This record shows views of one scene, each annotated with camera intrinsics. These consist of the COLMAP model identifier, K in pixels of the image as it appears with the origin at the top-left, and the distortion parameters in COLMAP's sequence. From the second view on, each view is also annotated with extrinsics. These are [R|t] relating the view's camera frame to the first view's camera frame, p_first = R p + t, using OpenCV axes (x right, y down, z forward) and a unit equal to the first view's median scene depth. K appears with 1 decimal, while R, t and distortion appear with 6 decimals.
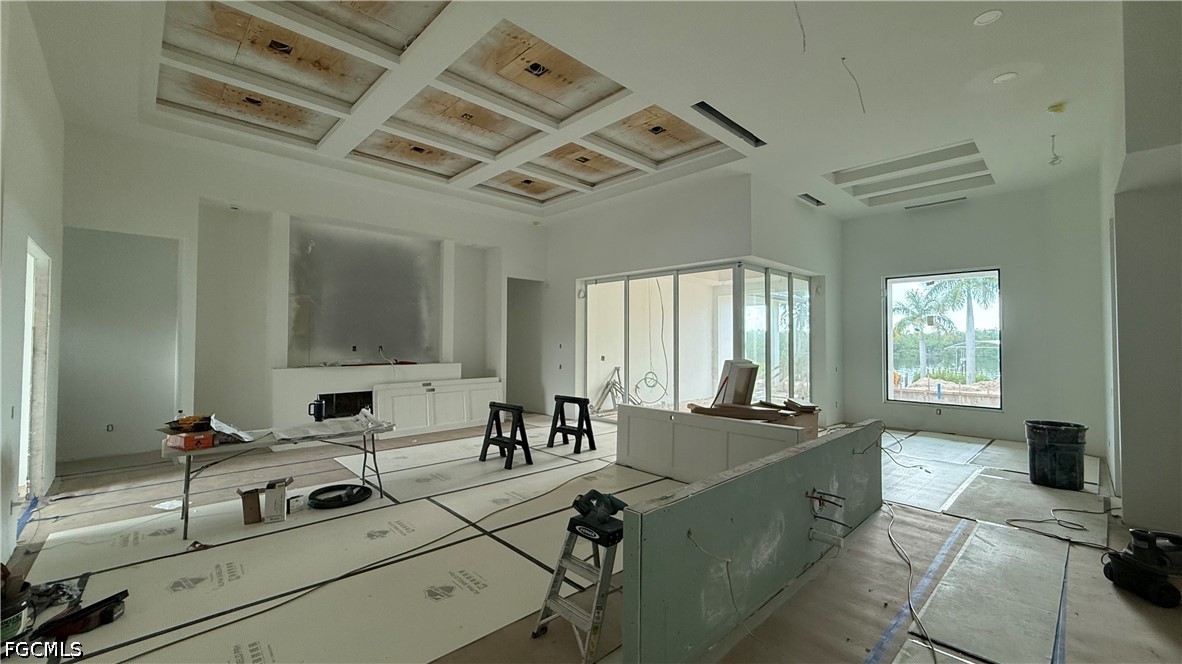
lens RADIAL K [[474.4, 0, 585.0], [0, 474.4, 332.3], [0, 0, 1]] dist [-0.001670, 0.000238]
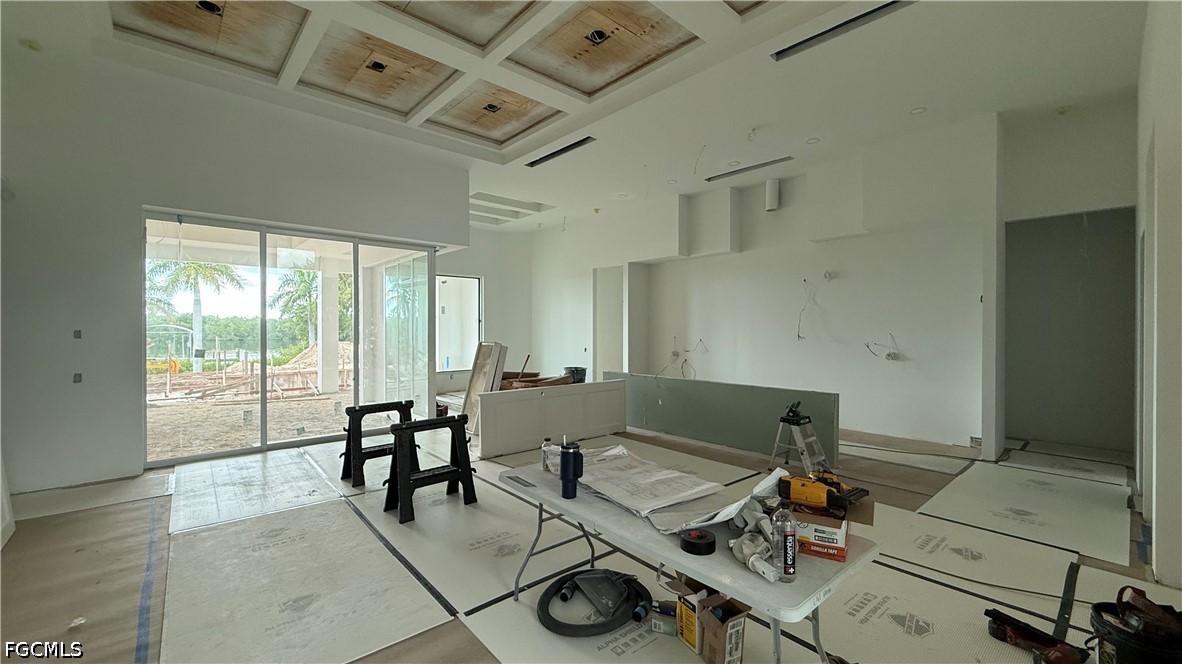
lens RADIAL K [[474.4, 0, 590.6], [0, 474.4, 333.2], [0, 0, 1]] dist [-0.001670, 0.000238]
pose [[0.022695, -0.014656, 0.999635, -0.578467], [-0.021238, 0.999660, 0.015138, 0.011666], [-0.999517, -0.021574, 0.022376, 0.538262]]
